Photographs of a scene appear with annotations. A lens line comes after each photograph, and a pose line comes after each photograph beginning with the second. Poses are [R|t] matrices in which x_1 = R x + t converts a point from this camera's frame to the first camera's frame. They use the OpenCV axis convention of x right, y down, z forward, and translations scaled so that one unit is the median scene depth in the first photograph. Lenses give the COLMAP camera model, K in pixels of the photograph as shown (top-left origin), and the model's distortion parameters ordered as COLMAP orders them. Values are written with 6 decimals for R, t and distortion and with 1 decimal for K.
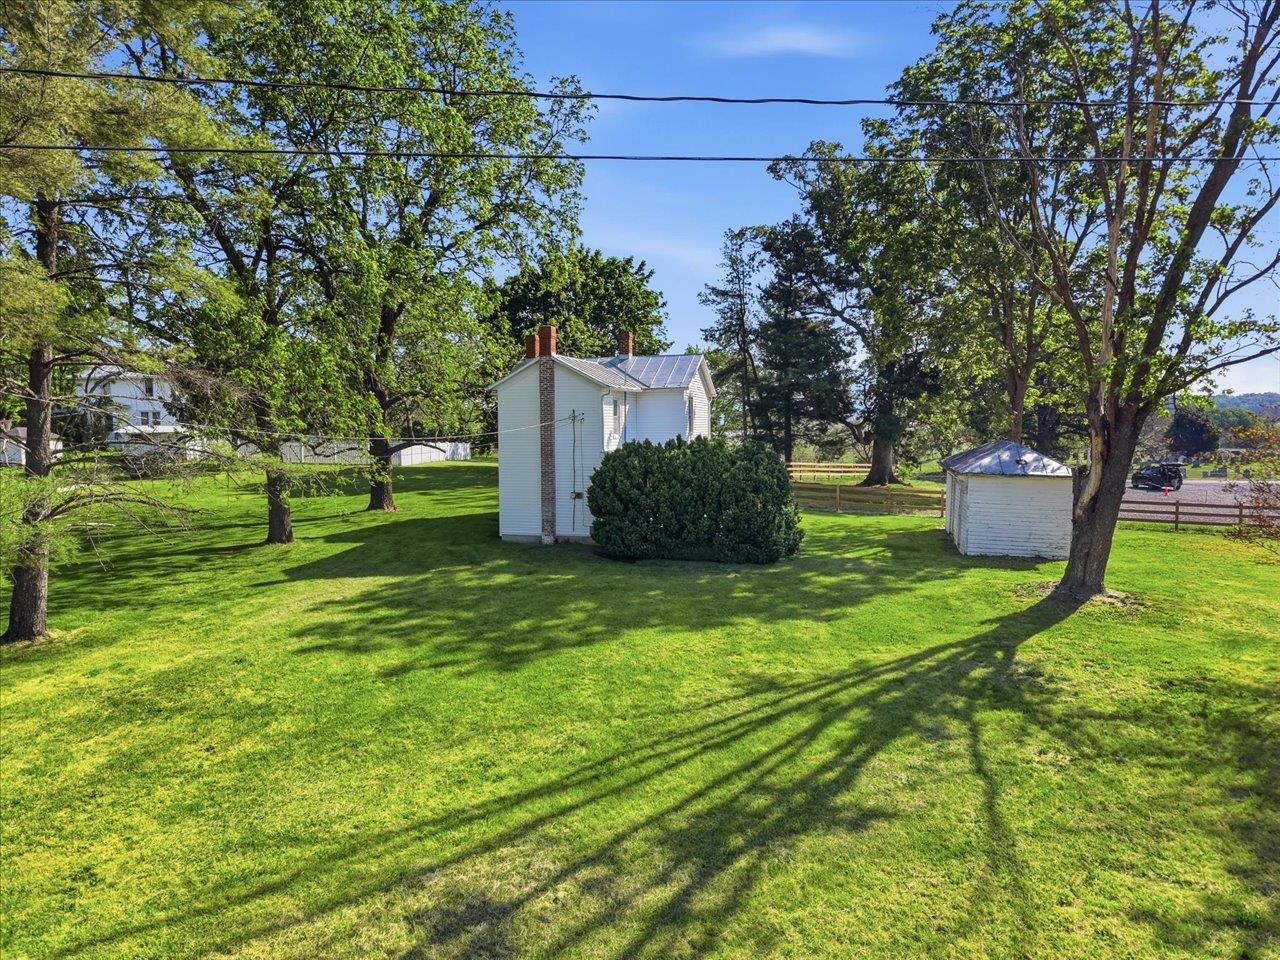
lens RADIAL K [[885.9, 0, 640.0], [0, 885.9, 480.0], [0, 0, 1]] dist [0.067811, -0.086085]
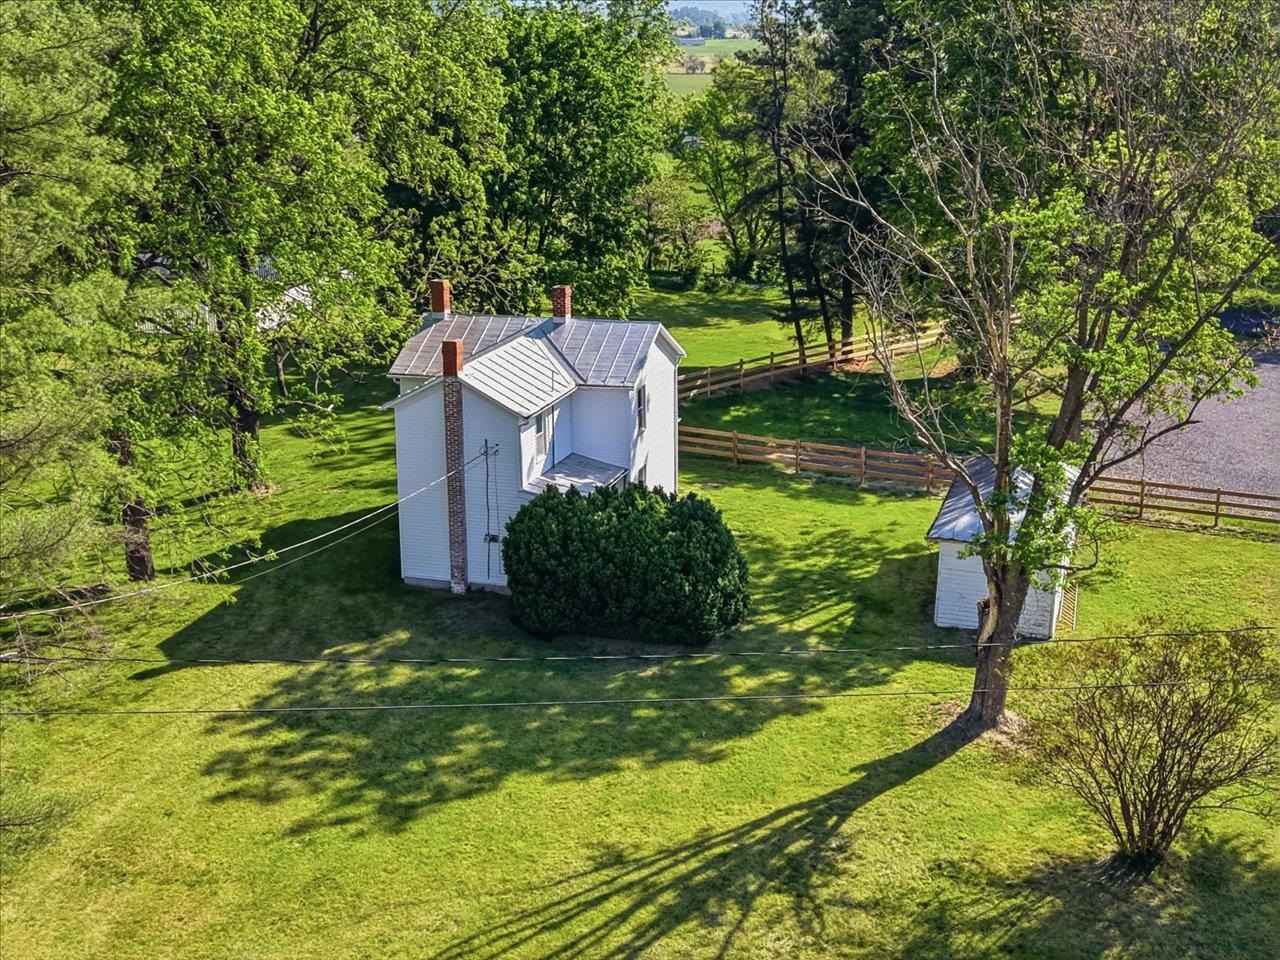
lens RADIAL K [[1731.2, 0, 640.0], [0, 1731.2, 480.0], [0, 0, 1]] dist [0.280827, -1.169377]
pose [[0.999553, 0.007786, -0.028856, 0.149003], [-0.002081, 0.981259, 0.192680, -0.454583], [0.029815, -0.192534, 0.980837, -0.766615]]
